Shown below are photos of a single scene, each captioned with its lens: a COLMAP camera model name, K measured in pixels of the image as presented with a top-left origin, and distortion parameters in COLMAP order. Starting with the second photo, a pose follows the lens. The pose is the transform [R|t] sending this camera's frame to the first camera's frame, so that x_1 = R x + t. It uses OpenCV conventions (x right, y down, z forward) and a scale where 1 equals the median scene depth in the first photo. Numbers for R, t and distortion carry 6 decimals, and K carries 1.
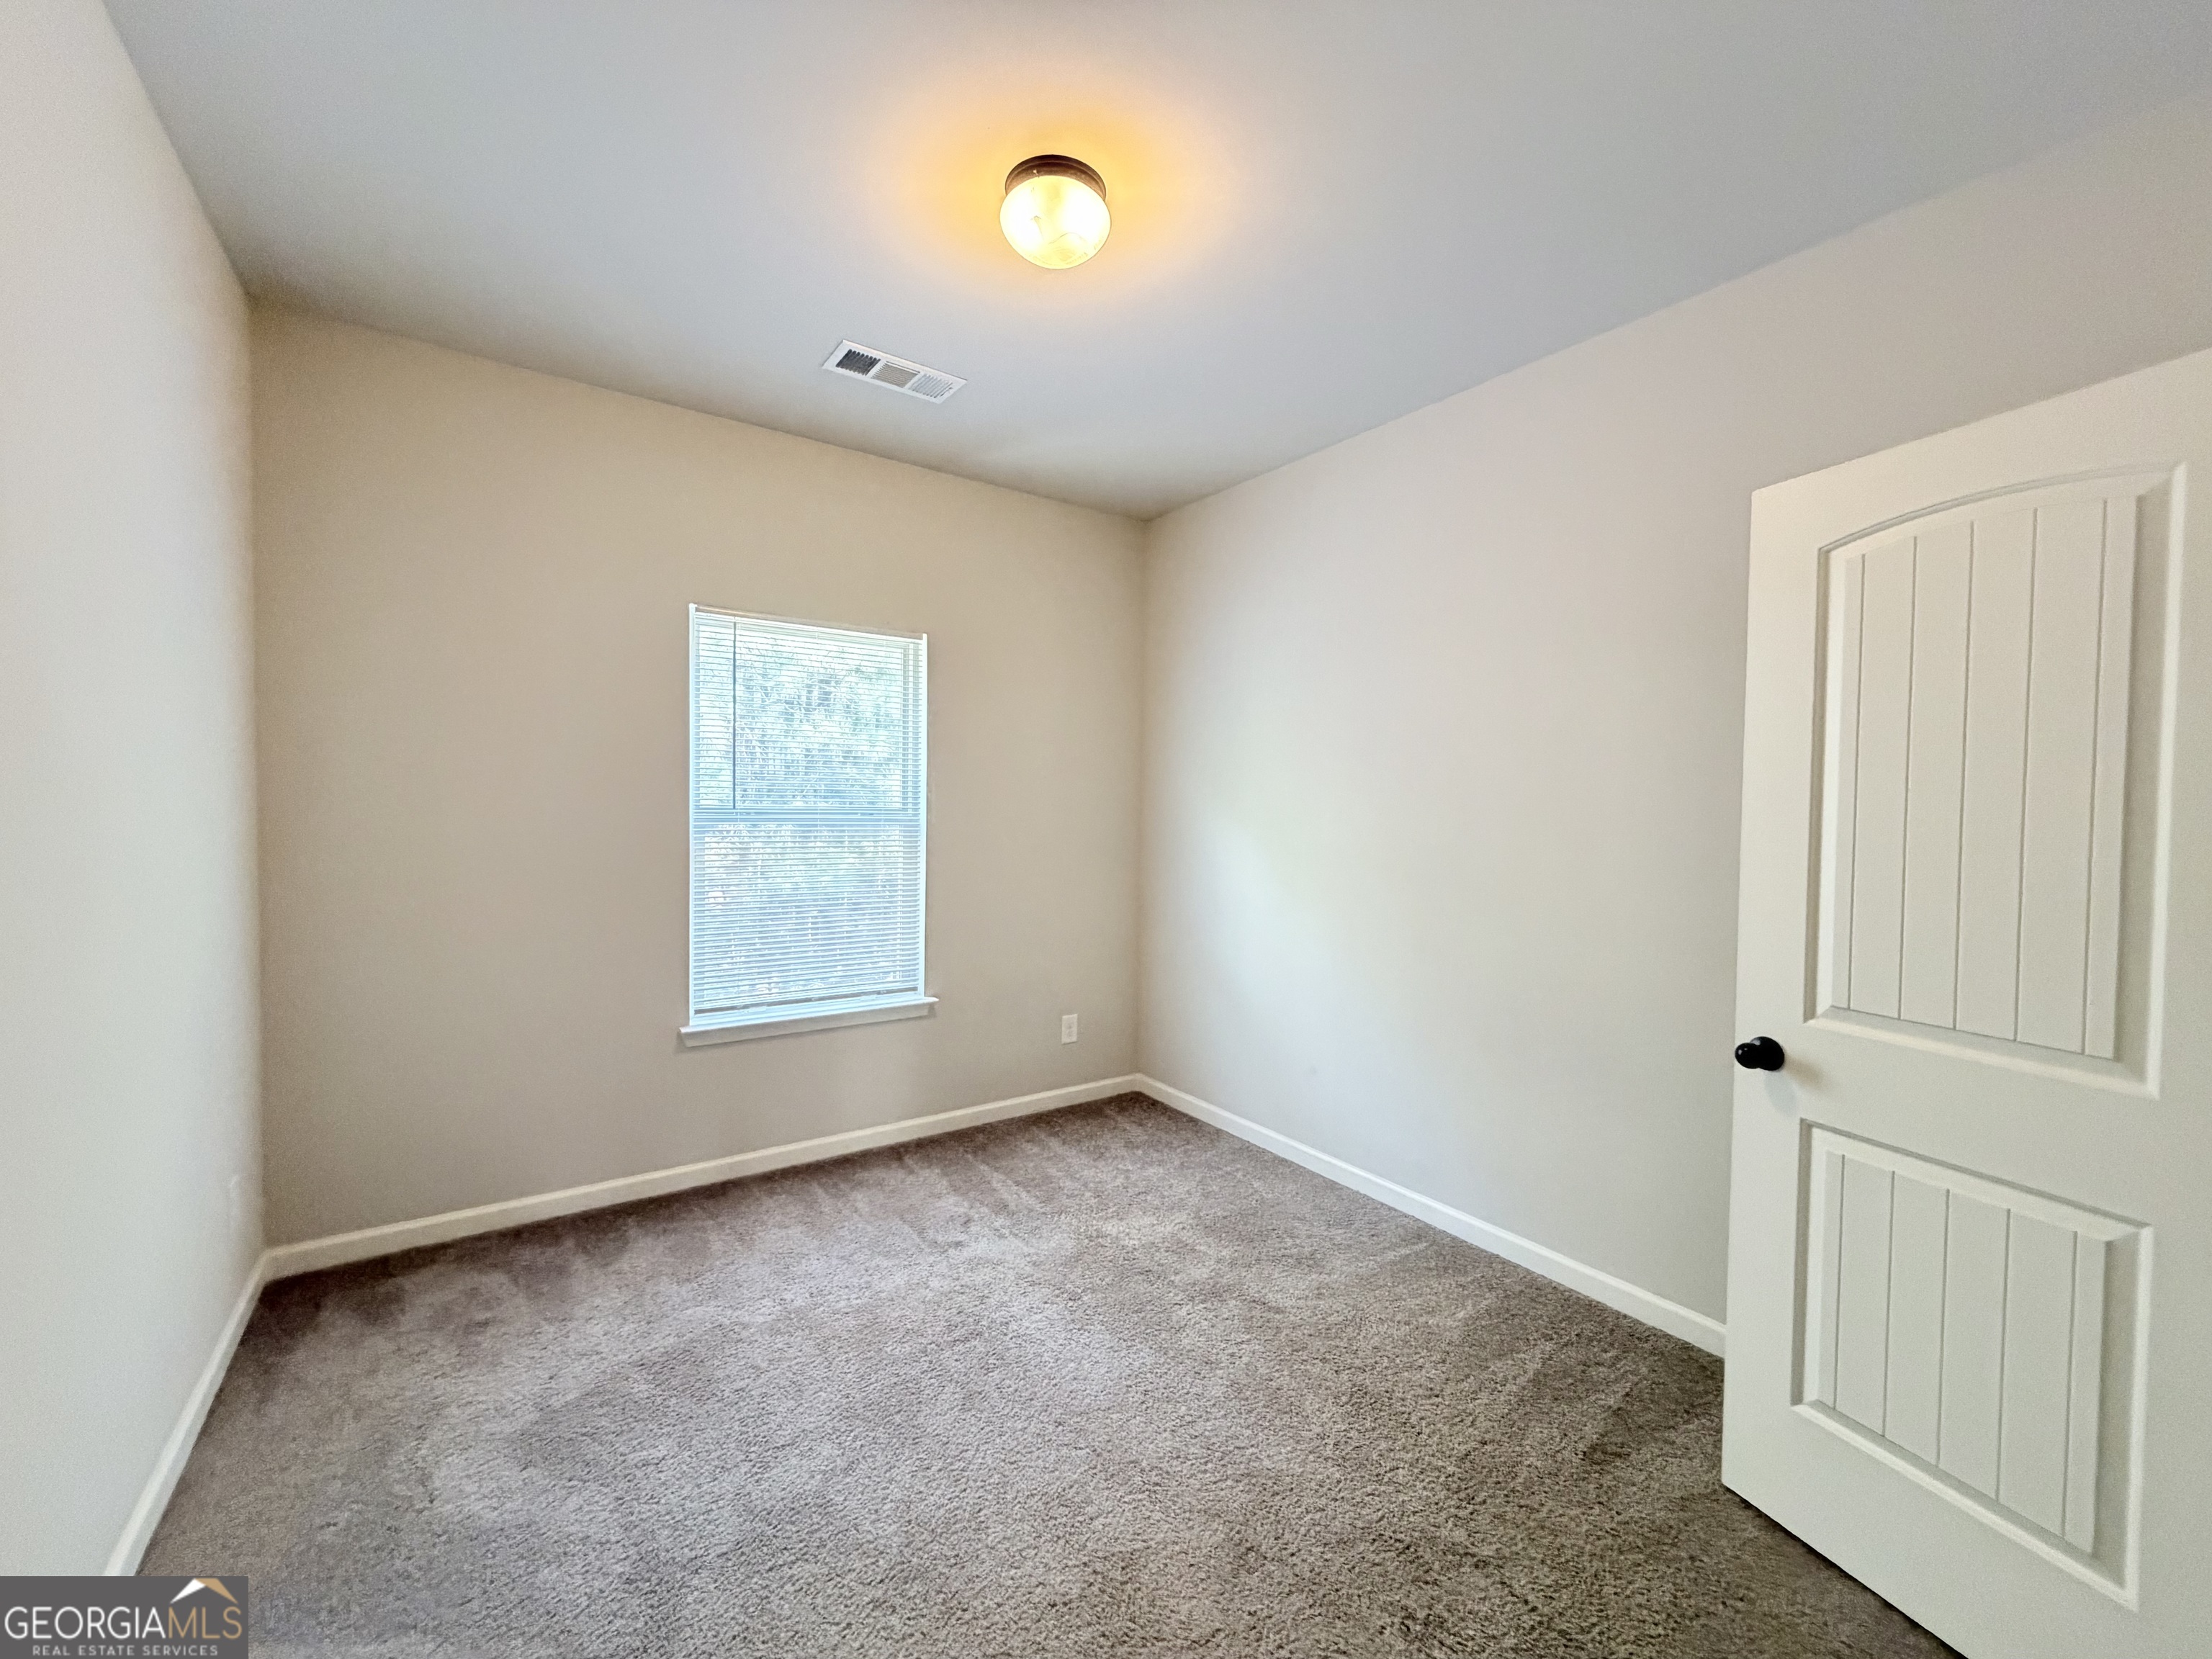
lens RADIAL K [[905.2, 0, 1100.3], [0, 905.2, 830.9], [0, 0, 1]] dist [-0.001593, -0.000287]
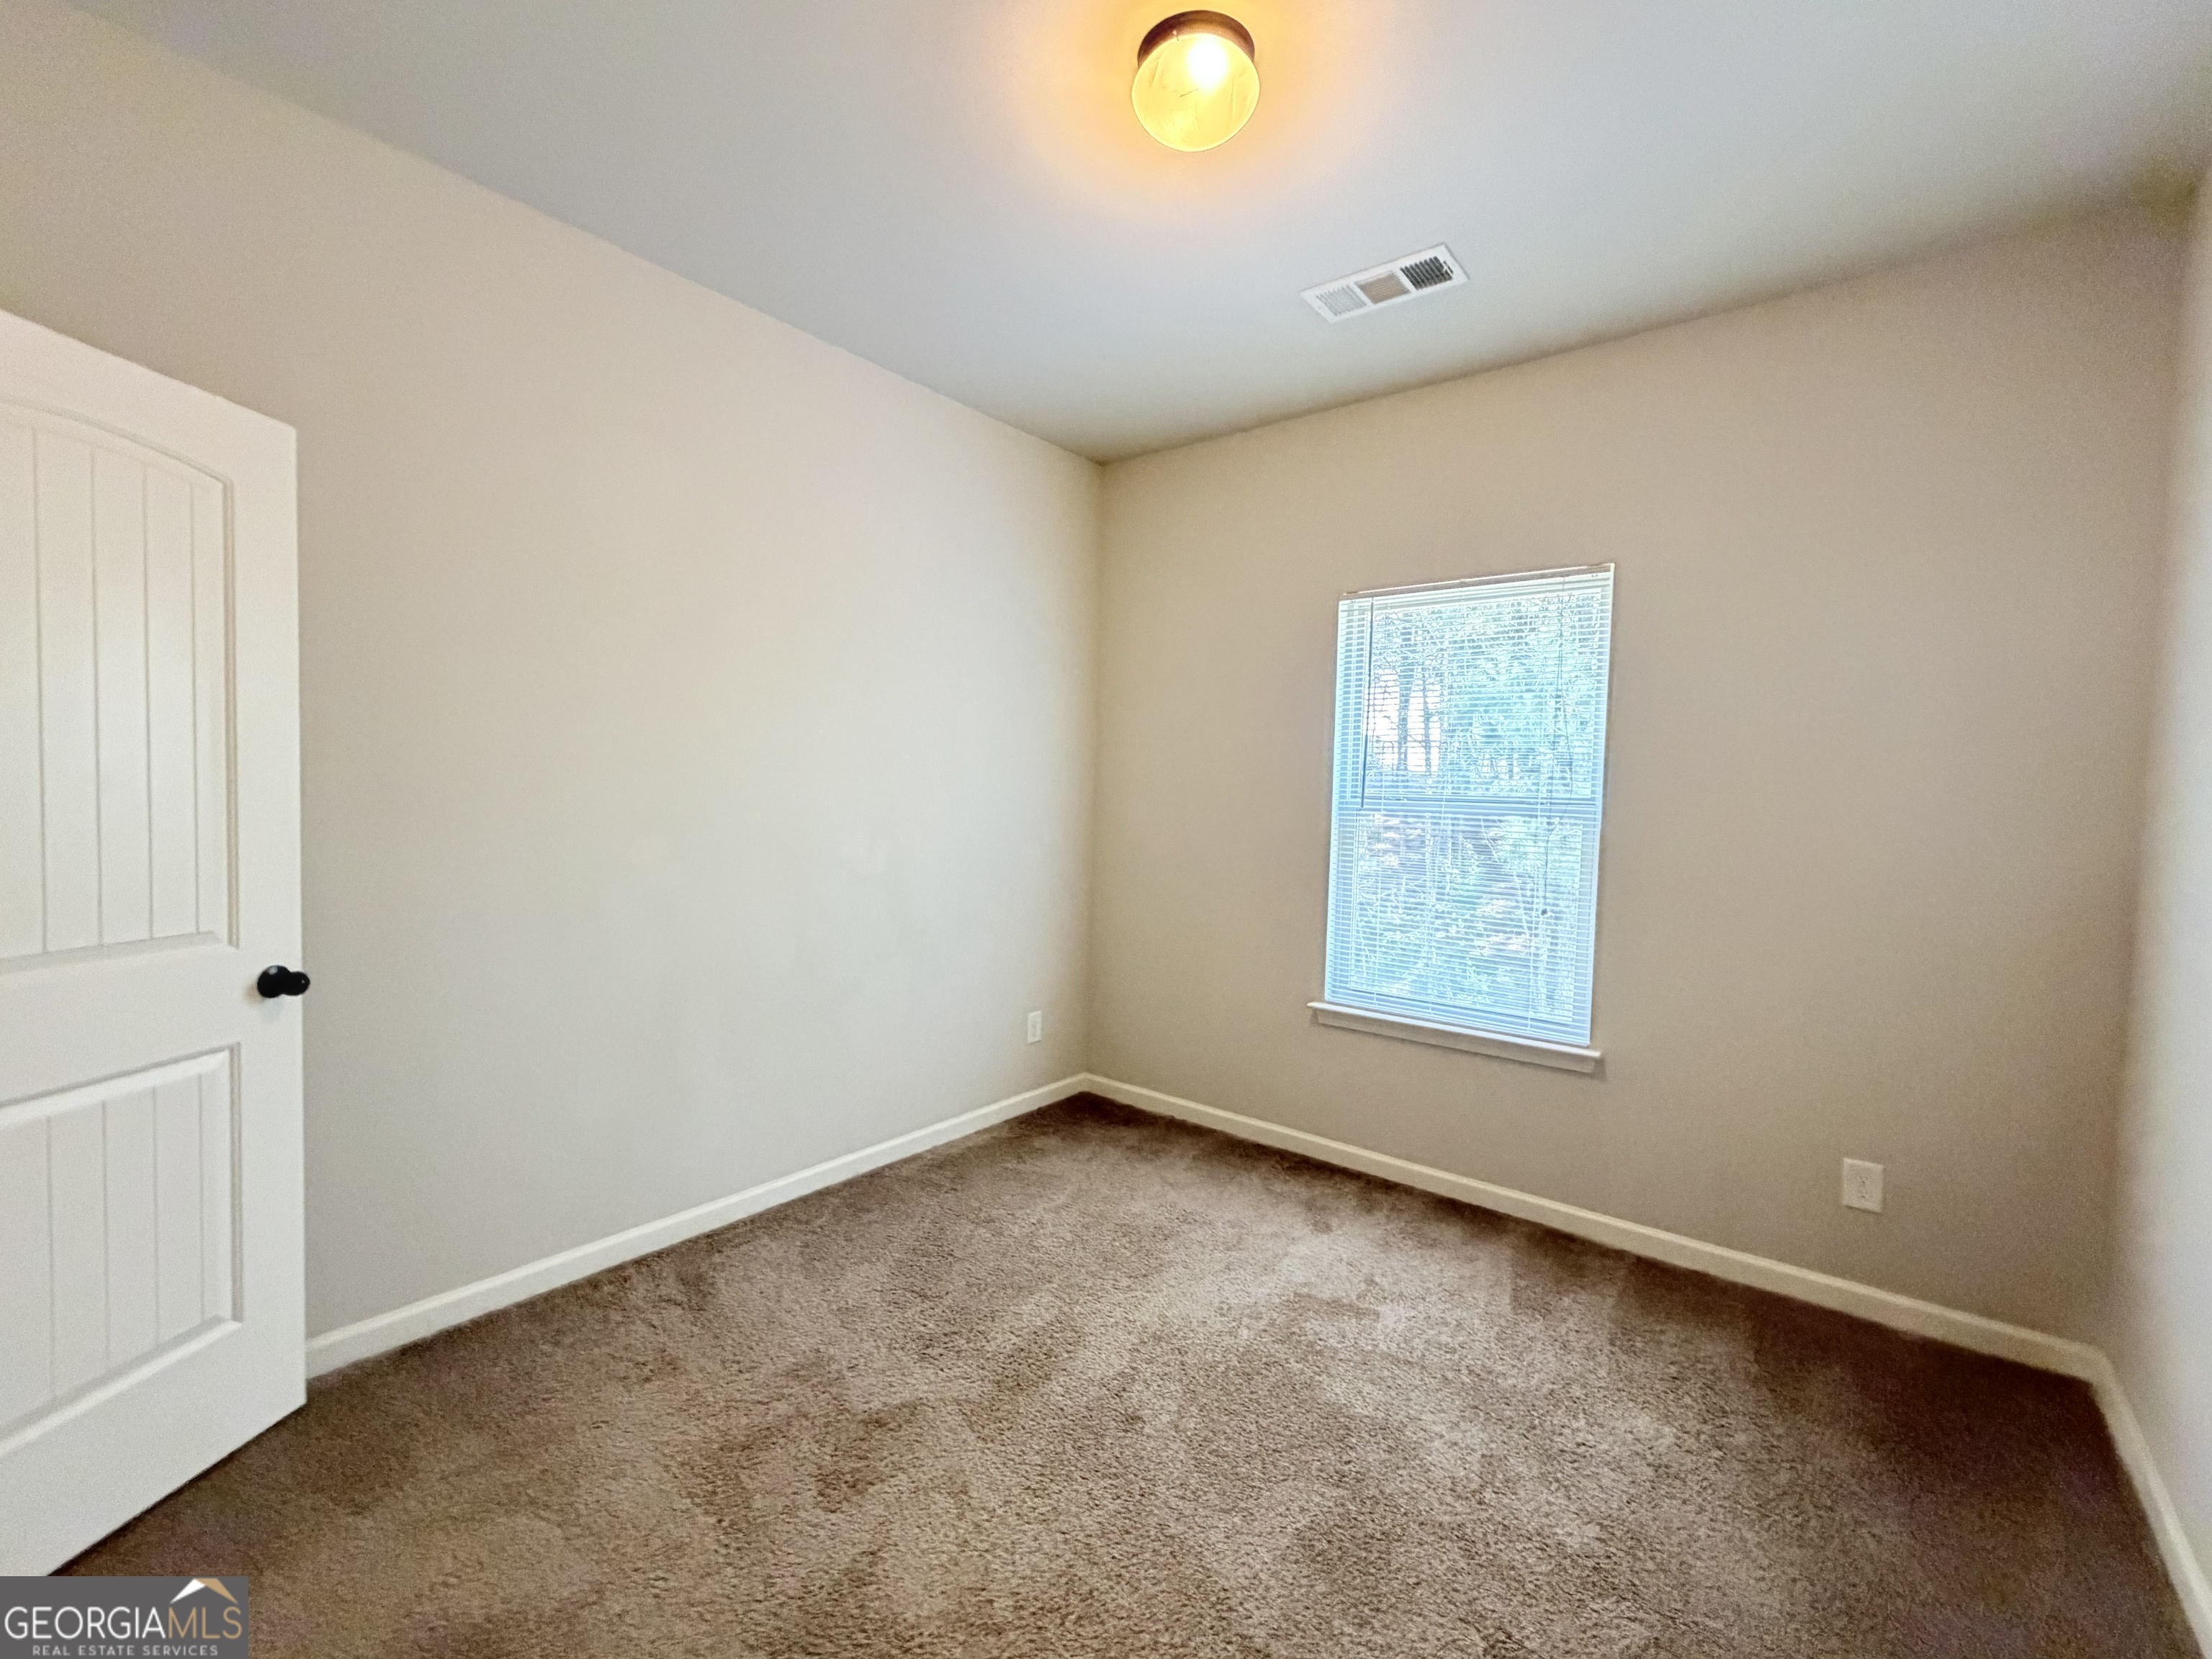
lens RADIAL K [[905.2, 0, 1100.3], [0, 905.2, 830.9], [0, 0, 1]] dist [-0.001593, -0.000287]
pose [[0.284815, 0.039340, -0.957775, 0.426007], [-0.044884, 0.998609, 0.027670, -0.000340], [0.957531, 0.035108, 0.286185, 0.415287]]
